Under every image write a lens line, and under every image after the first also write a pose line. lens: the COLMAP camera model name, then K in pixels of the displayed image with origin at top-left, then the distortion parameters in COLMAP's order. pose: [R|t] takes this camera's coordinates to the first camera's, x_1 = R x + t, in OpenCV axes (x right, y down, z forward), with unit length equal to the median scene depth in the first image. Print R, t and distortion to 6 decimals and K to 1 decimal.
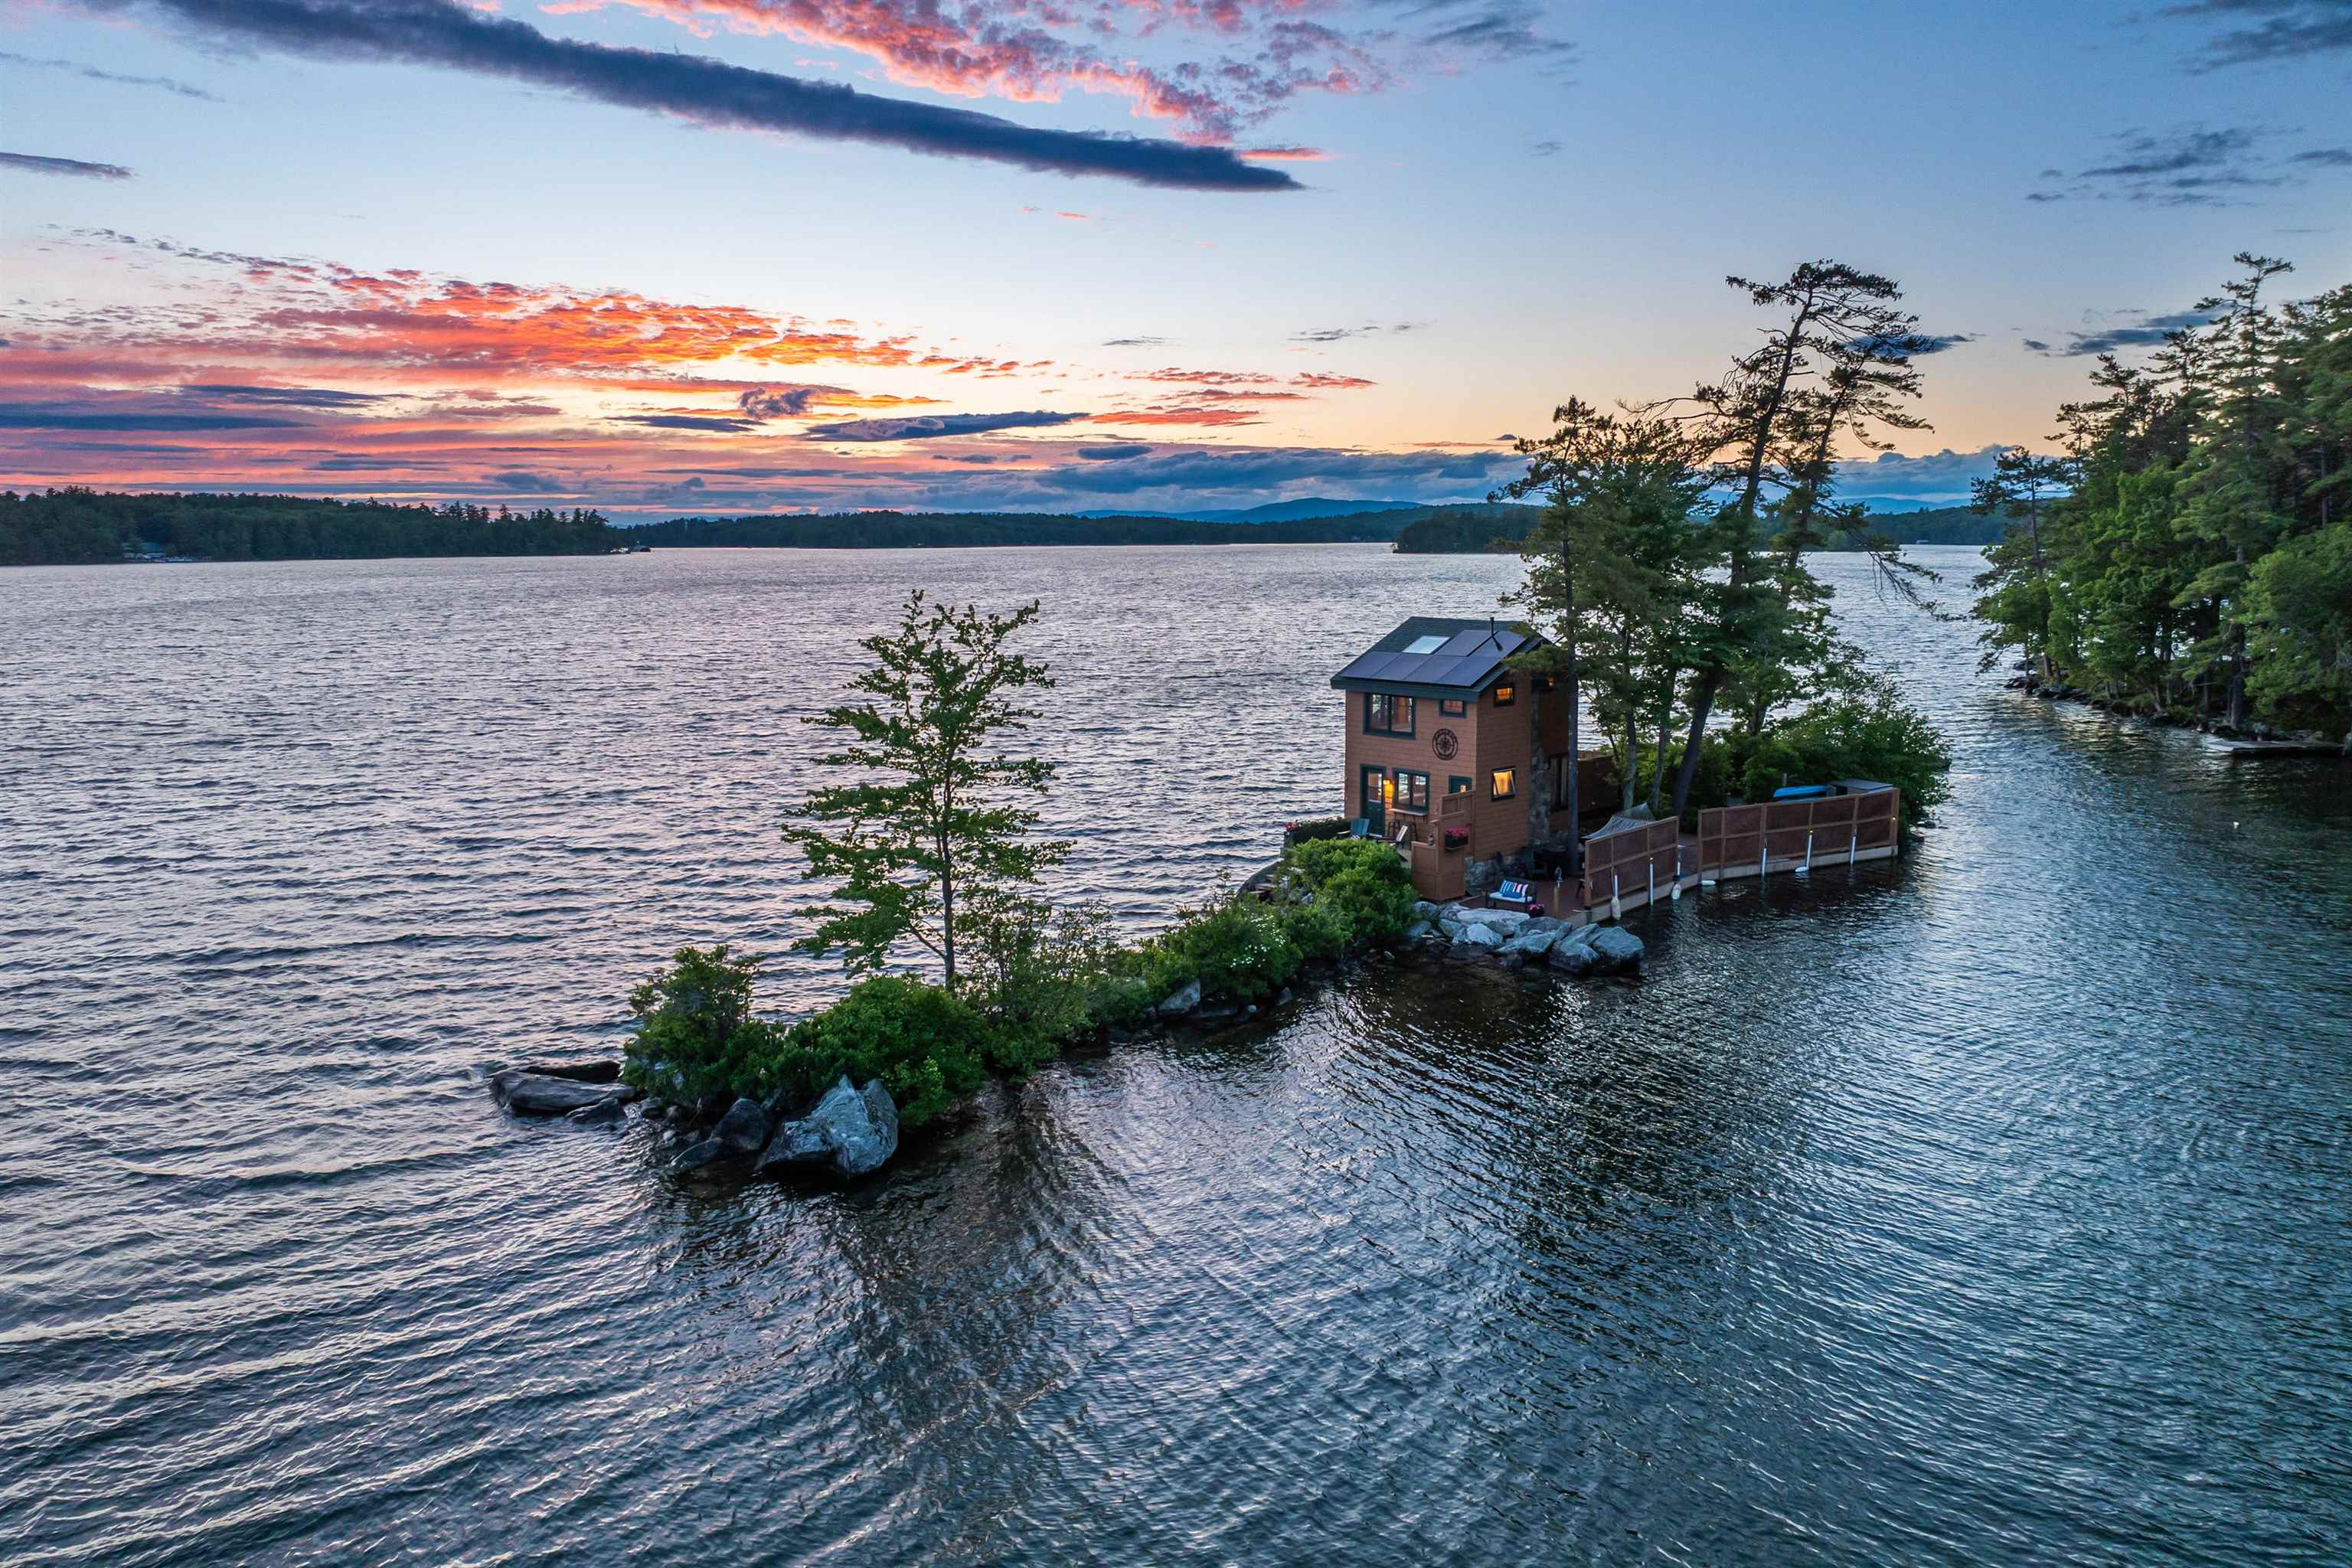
lens RADIAL K [[1669.6, 0, 1184.2], [0, 1669.6, 768.2], [0, 0, 1]] dist [-0.040376, 0.003809]
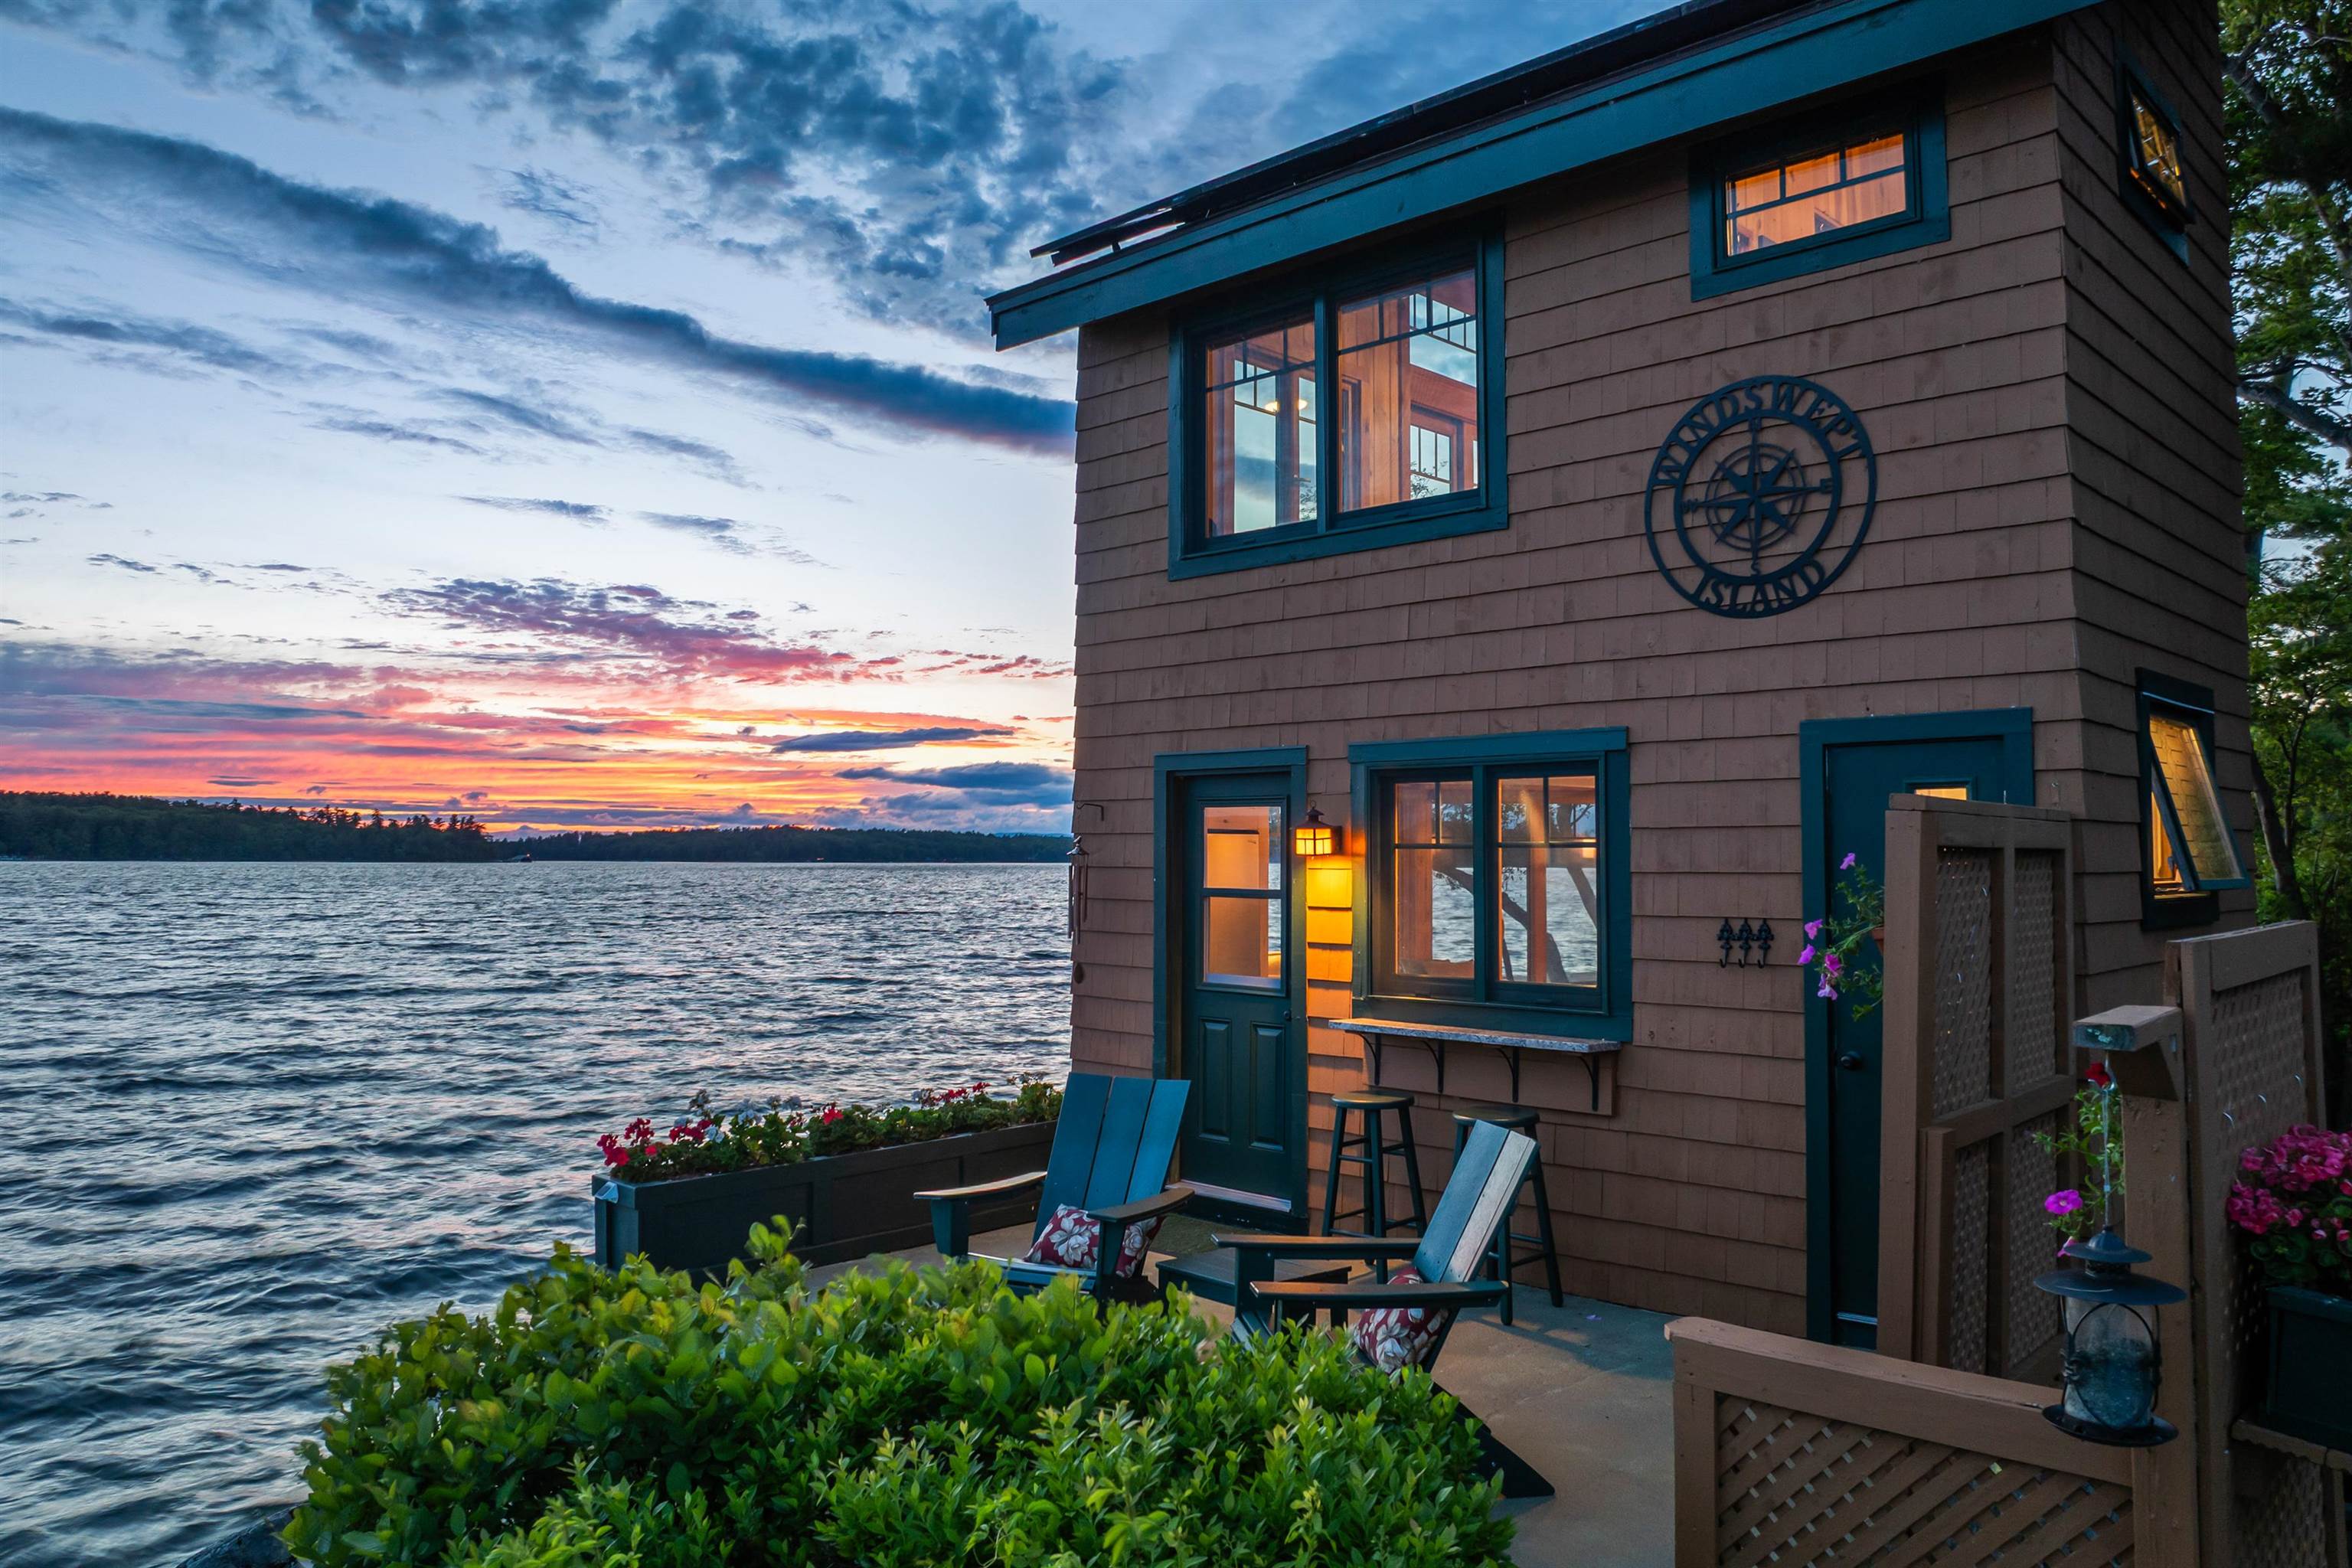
lens RADIAL K [[1669.6, 0, 1187.5], [0, 1669.6, 776.1], [0, 0, 1]] dist [-0.040376, 0.003809]
pose [[0.998400, 0.010660, 0.055527, 0.098793], [-0.000032, 0.982174, -0.187974, 0.030310], [-0.056541, 0.187672, 0.980603, 0.832994]]
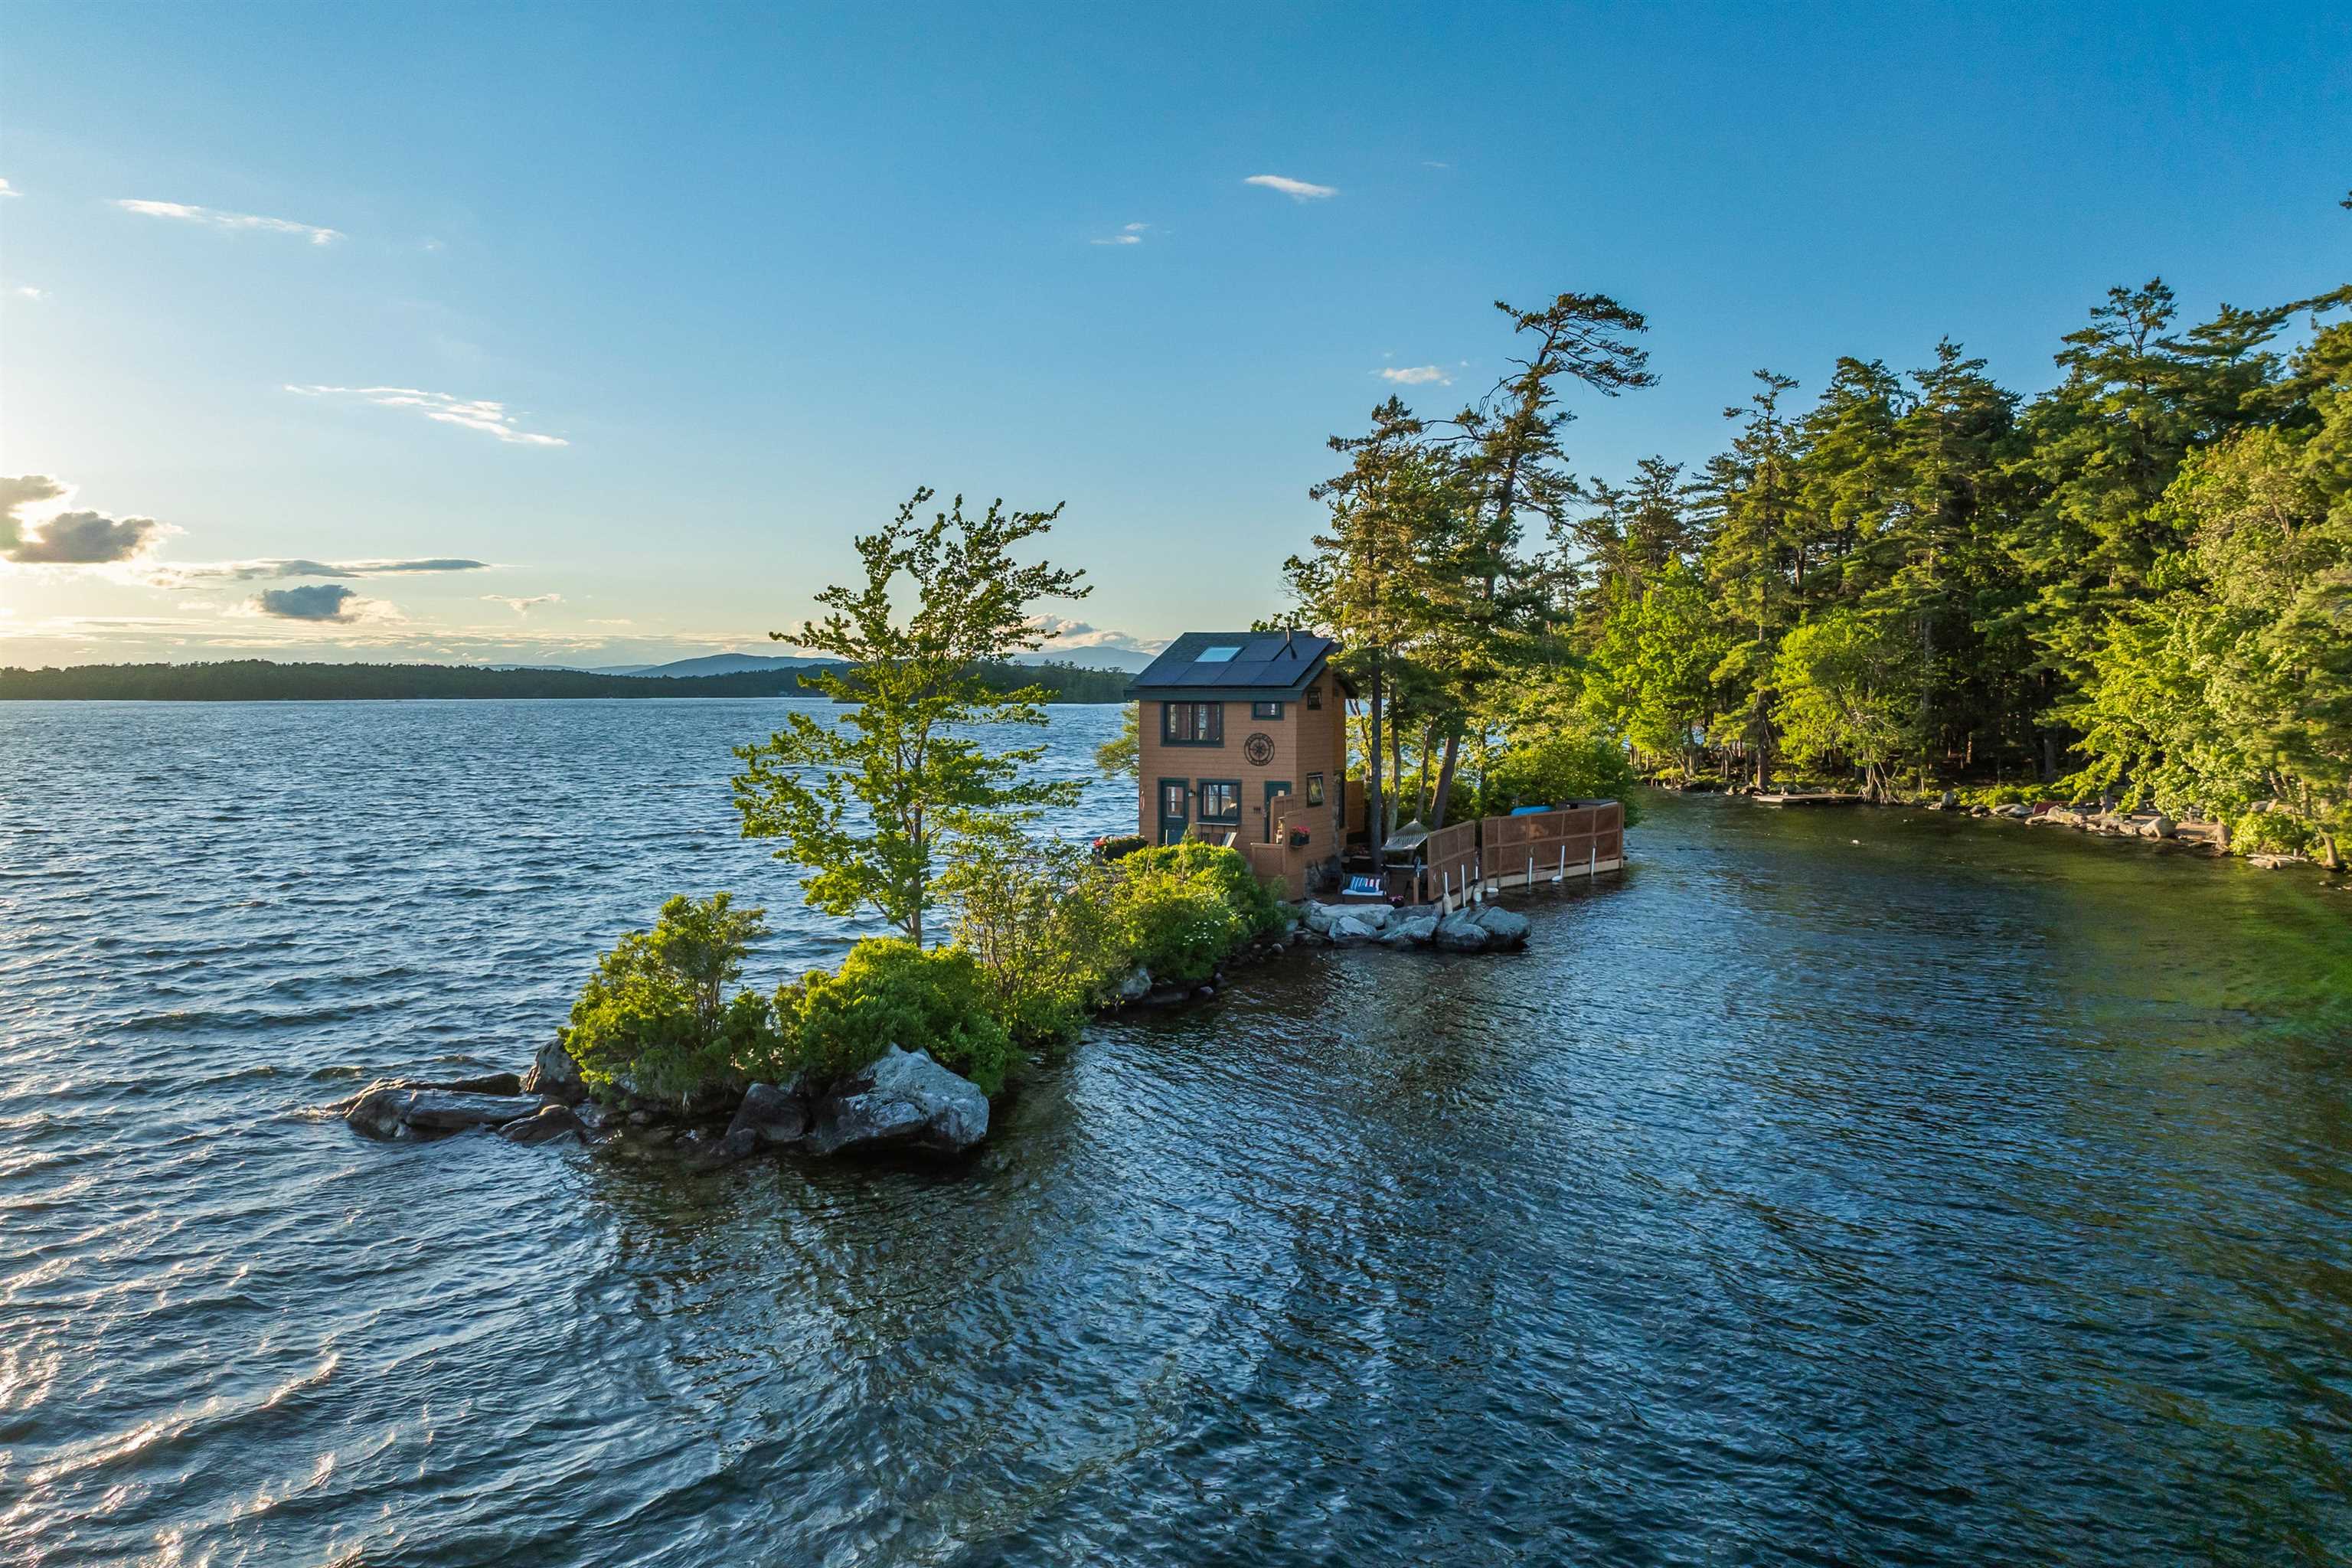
lens RADIAL K [[1669.6, 0, 1168.3], [0, 1669.6, 784.6], [0, 0, 1]] dist [-0.040376, 0.003809]
pose [[0.945217, -0.013013, 0.326184, -0.199887], [0.039996, 0.996294, -0.076152, 0.073401], [-0.323984, 0.085027, 0.942234, 0.099649]]
